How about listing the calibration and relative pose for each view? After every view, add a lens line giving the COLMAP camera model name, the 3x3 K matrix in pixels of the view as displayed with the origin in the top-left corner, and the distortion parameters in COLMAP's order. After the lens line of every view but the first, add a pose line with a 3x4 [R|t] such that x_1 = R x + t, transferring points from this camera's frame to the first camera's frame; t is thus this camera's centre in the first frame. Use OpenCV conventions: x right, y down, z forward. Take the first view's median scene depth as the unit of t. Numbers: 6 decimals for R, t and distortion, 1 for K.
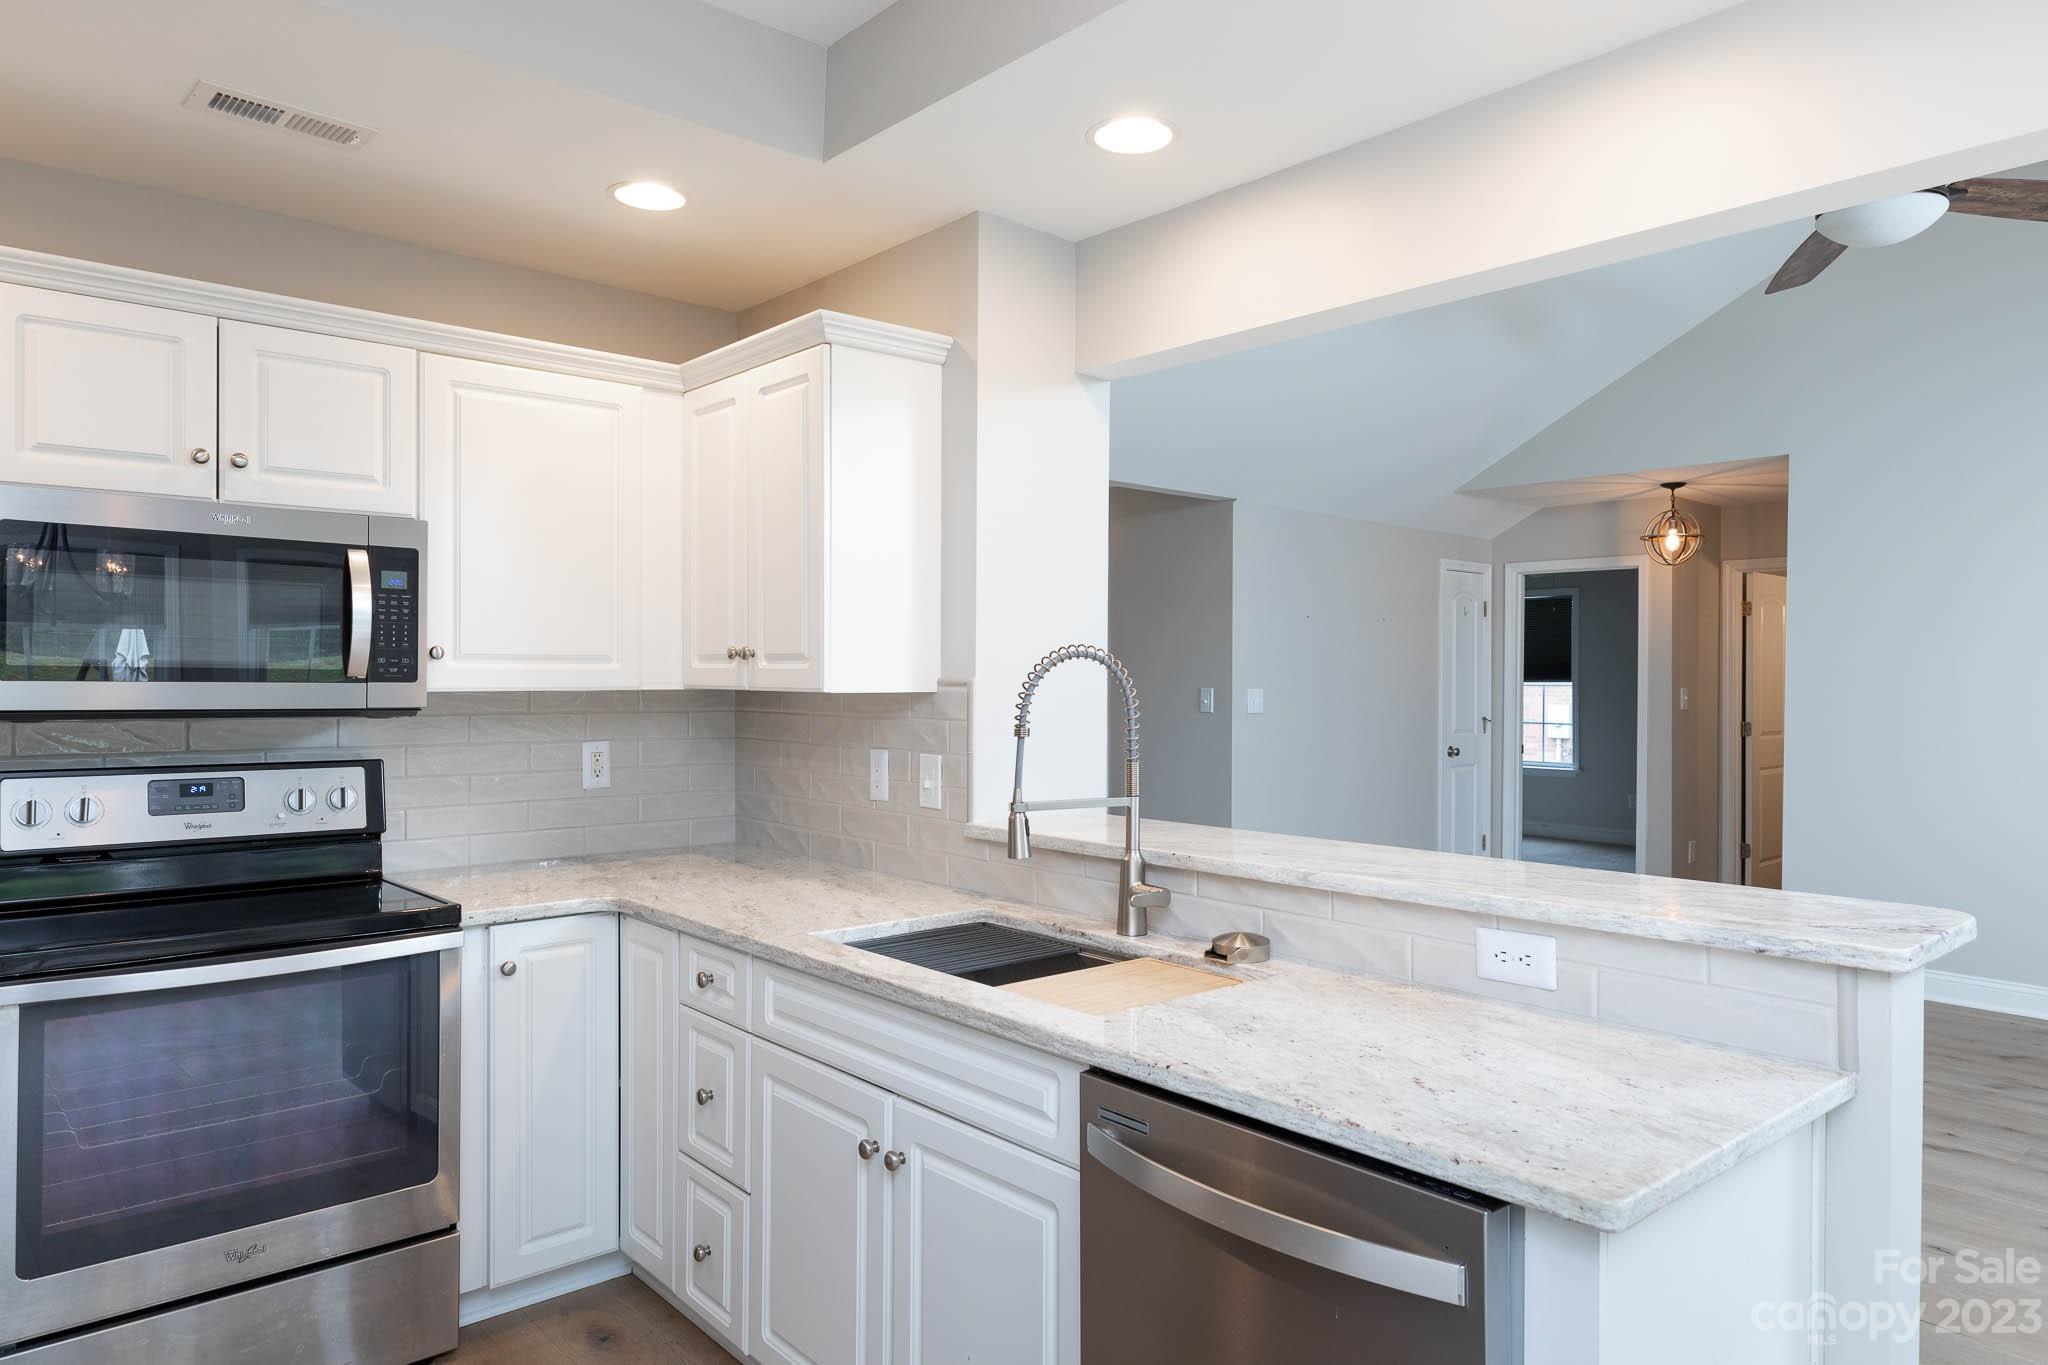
lens RADIAL K [[1282.2, 0, 1024.0], [0, 1282.2, 682.5], [0, 0, 1]] dist [0.001476, 0.001870]
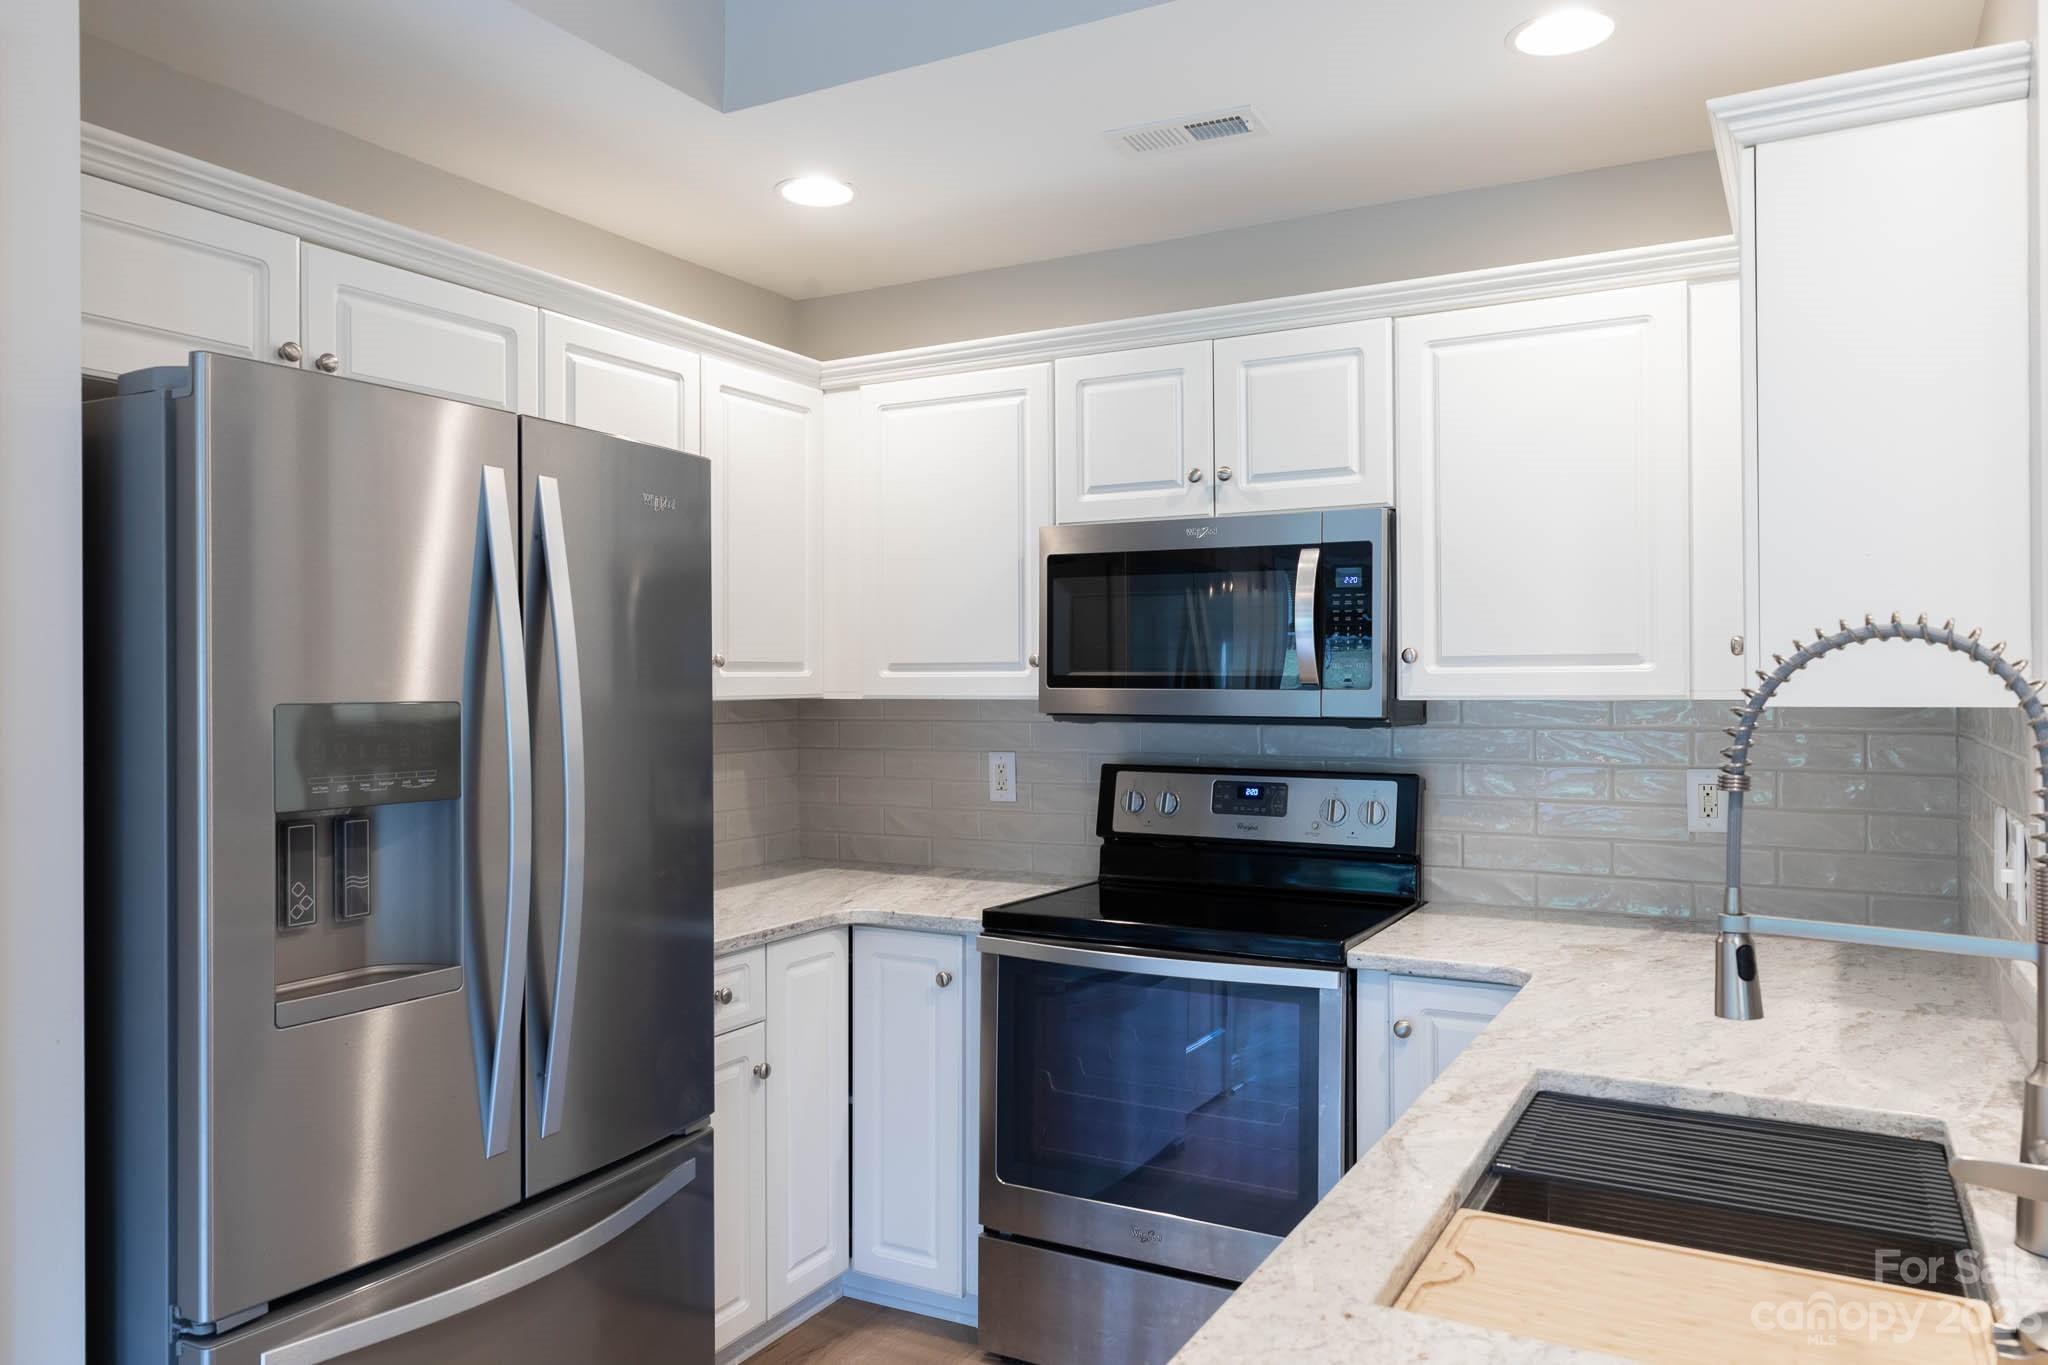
lens RADIAL K [[1470.2, 0, 1024.0], [0, 1470.2, 682.5], [0, 0, 1]] dist [0.072378, -0.000193]
pose [[0.329904, -0.005019, -0.944001, 0.427599], [-0.002268, 0.999979, -0.006109, 0.001943], [0.944012, 0.004156, 0.329885, 0.433708]]
